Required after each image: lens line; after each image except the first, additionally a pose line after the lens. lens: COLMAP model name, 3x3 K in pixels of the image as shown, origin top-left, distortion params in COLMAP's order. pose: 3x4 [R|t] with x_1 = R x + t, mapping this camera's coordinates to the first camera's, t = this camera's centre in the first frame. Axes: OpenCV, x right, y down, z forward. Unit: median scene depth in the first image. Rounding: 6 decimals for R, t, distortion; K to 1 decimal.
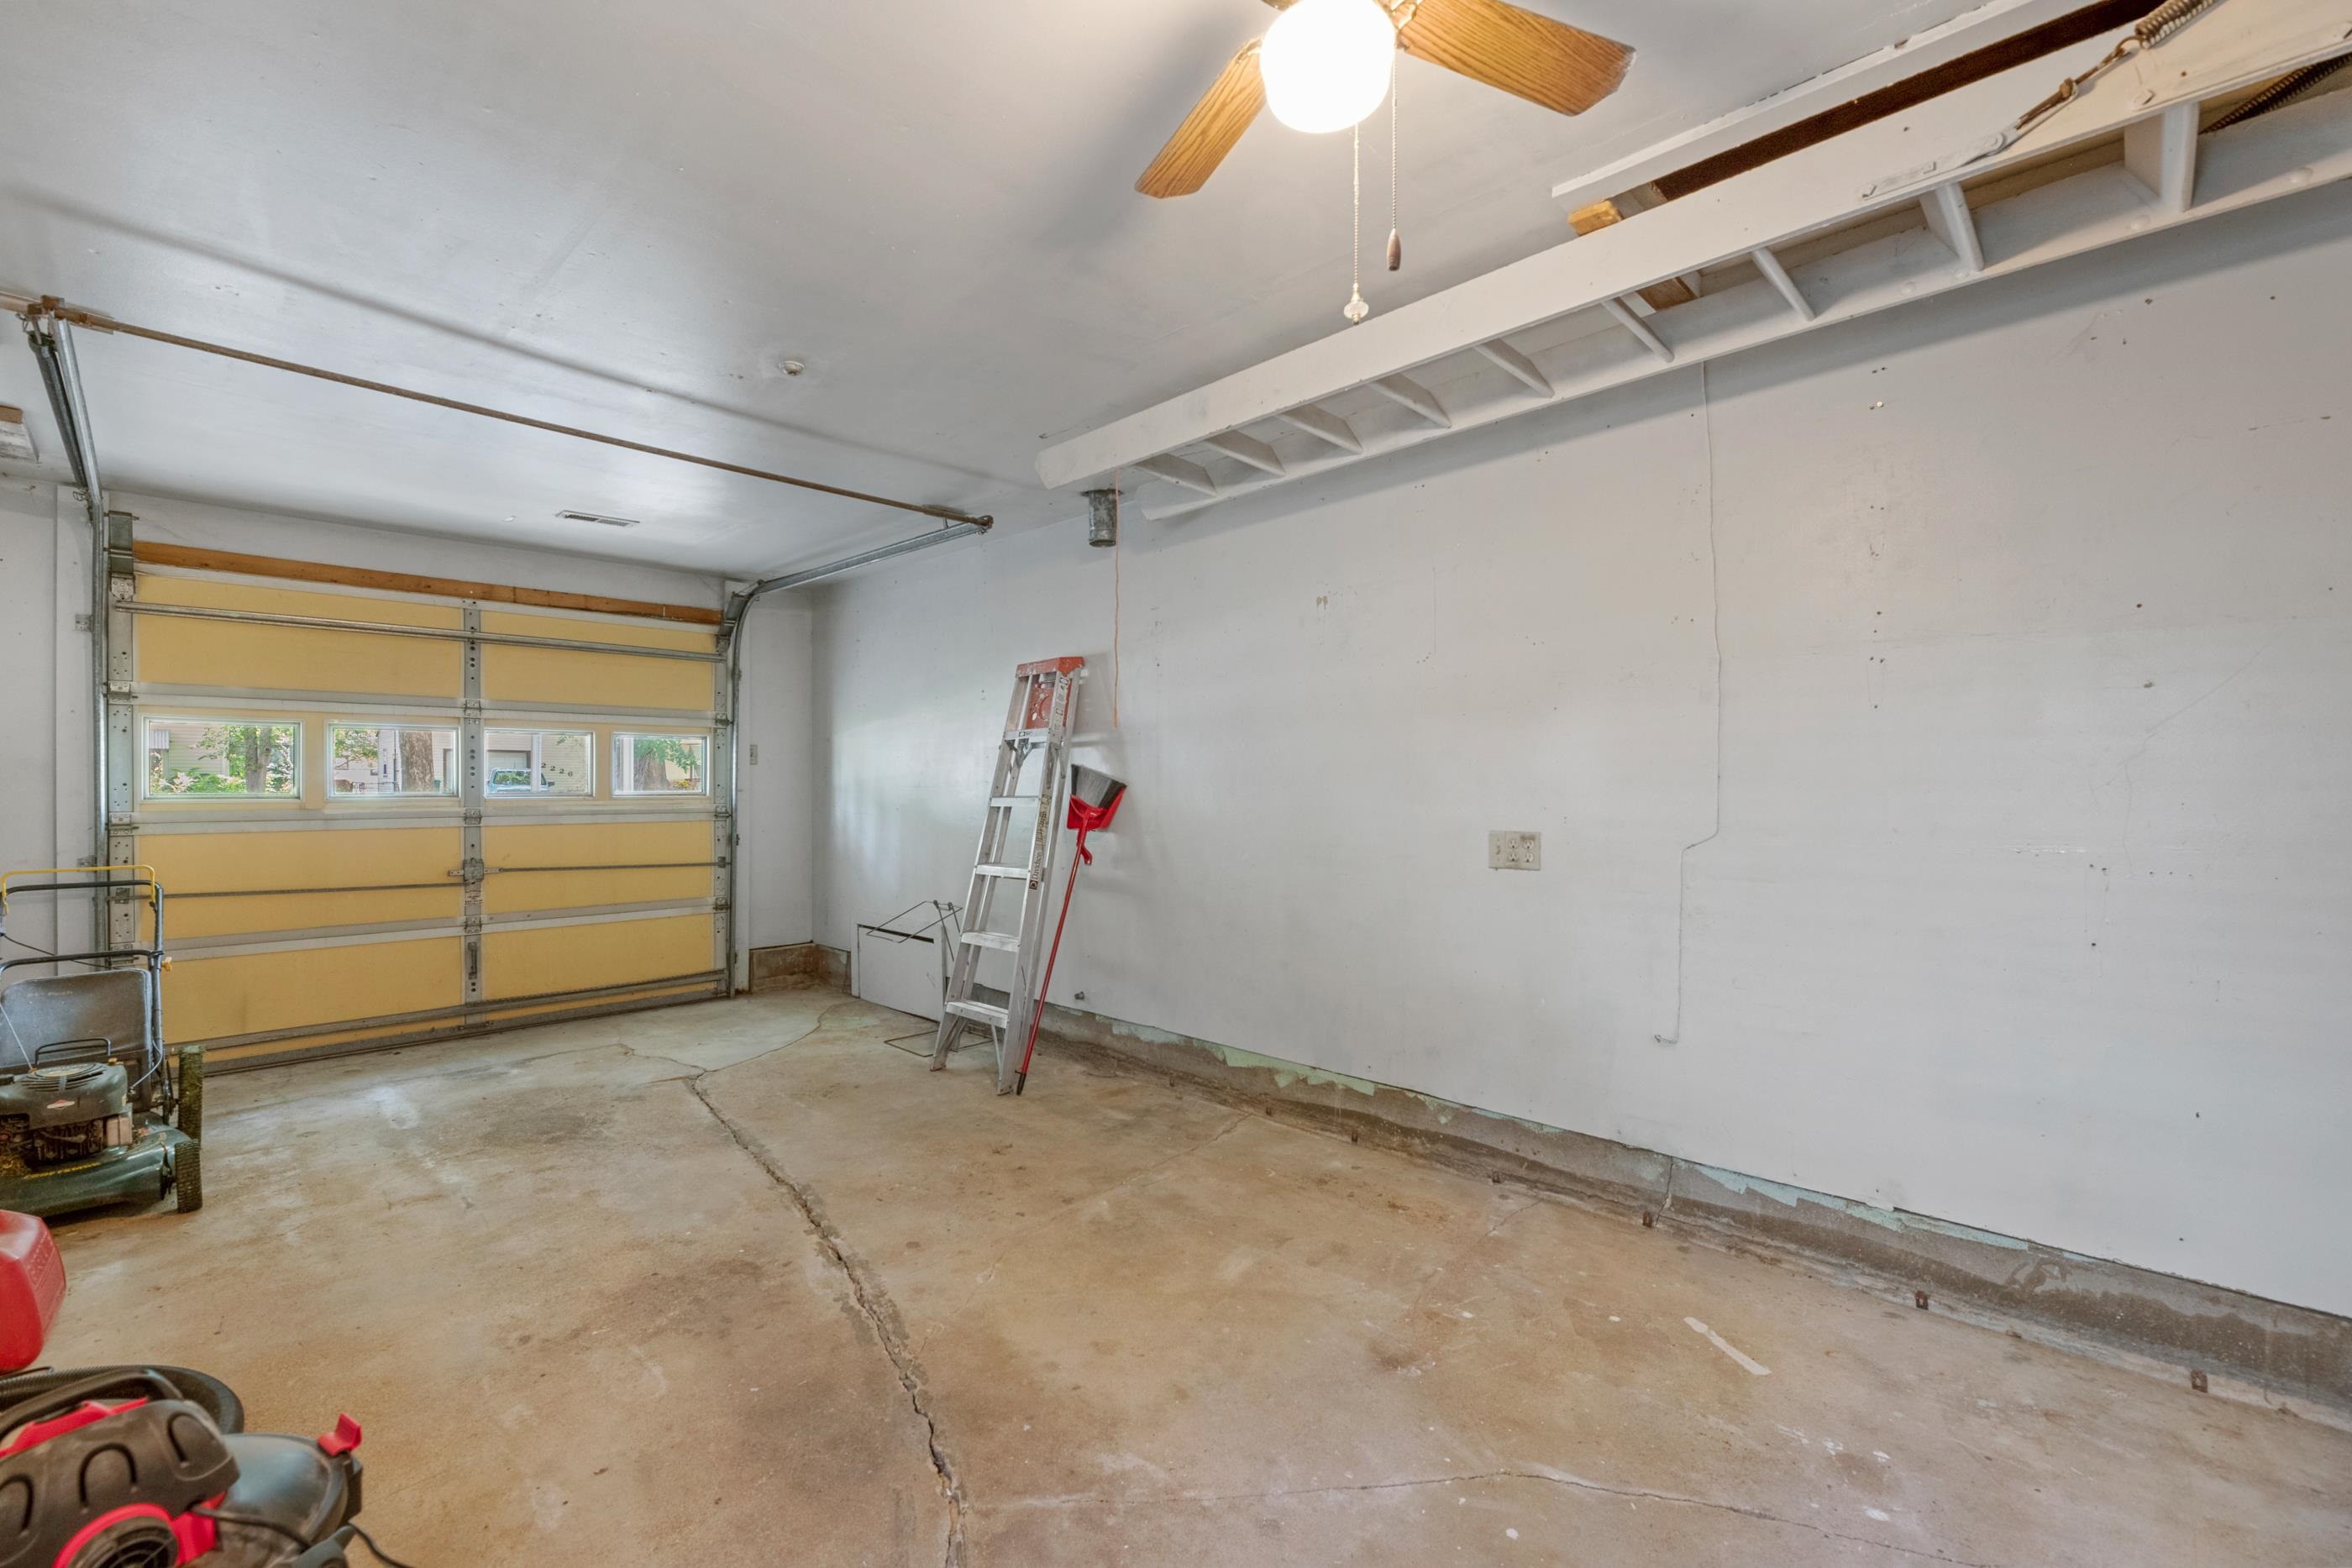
lens RADIAL K [[995.9, 0, 1183.6], [0, 995.9, 785.6], [0, 0, 1]] dist [-0.000064, -0.000562]
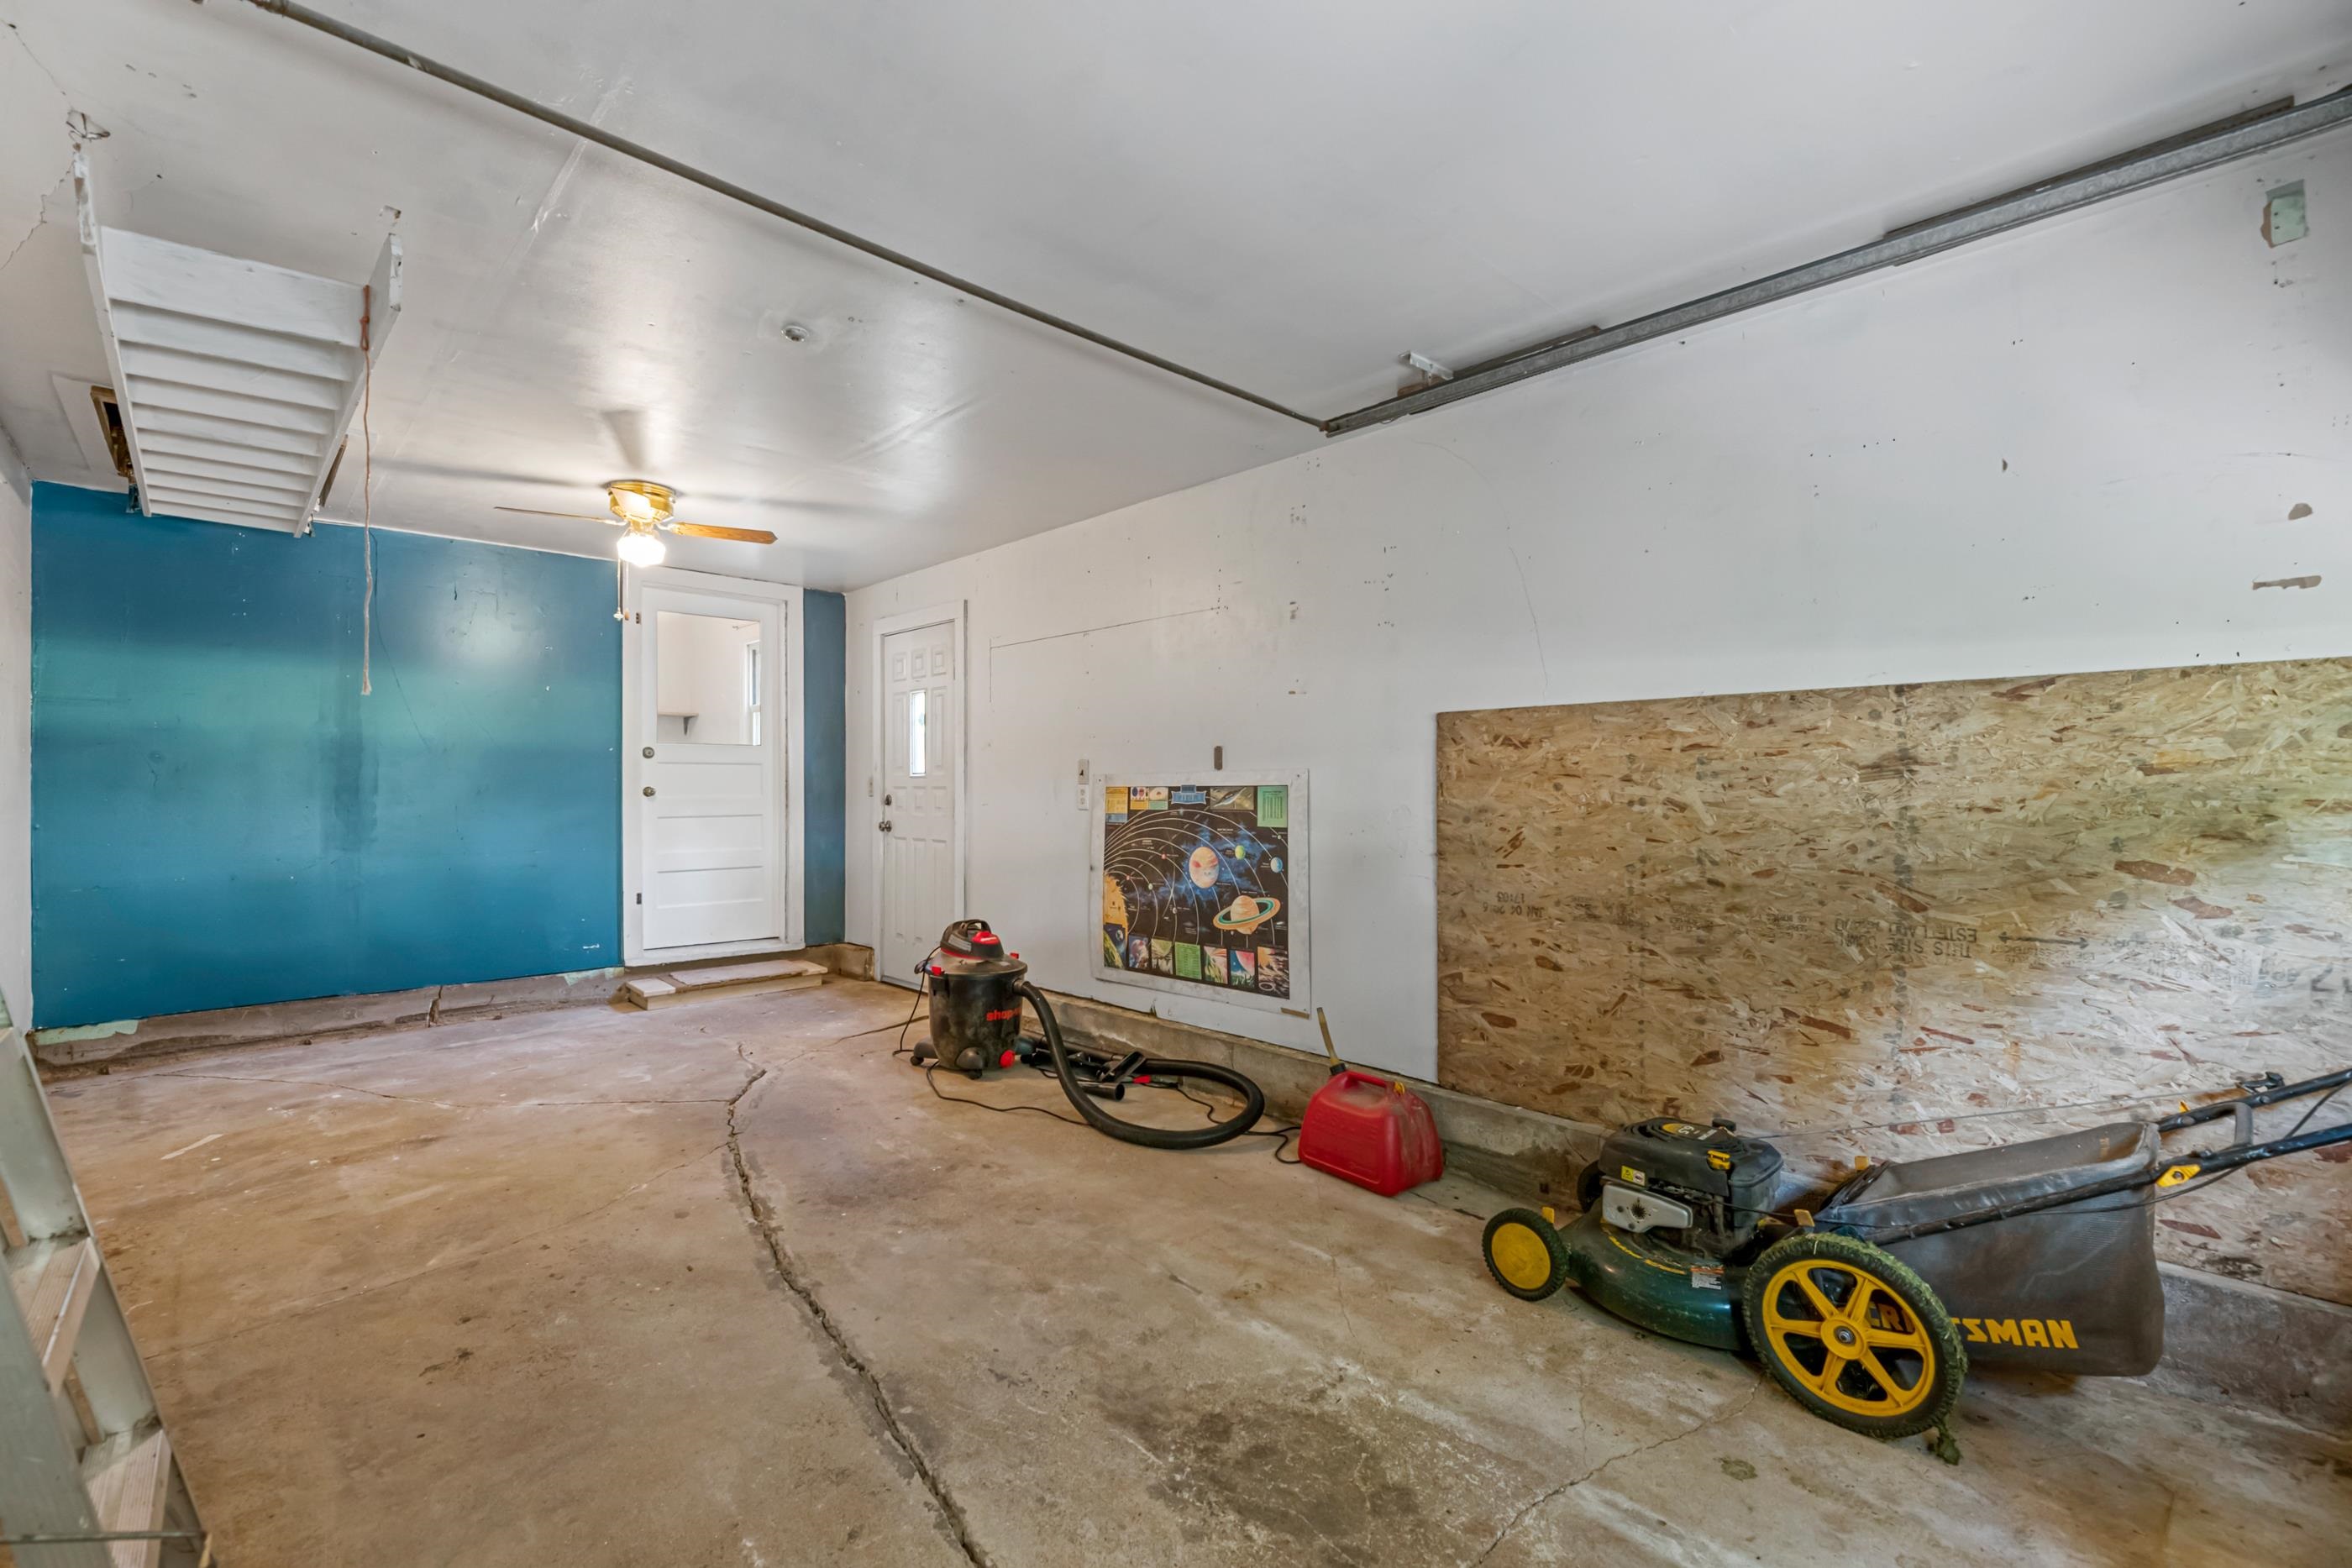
lens RADIAL K [[995.9, 0, 1183.6], [0, 995.9, 785.6], [0, 0, 1]] dist [-0.000064, -0.000562]
pose [[-0.999517, -0.000641, 0.031062, -0.742284], [-0.000518, 0.999992, 0.003952, 0.005902], [-0.031064, 0.003934, -0.999510, 1.811700]]
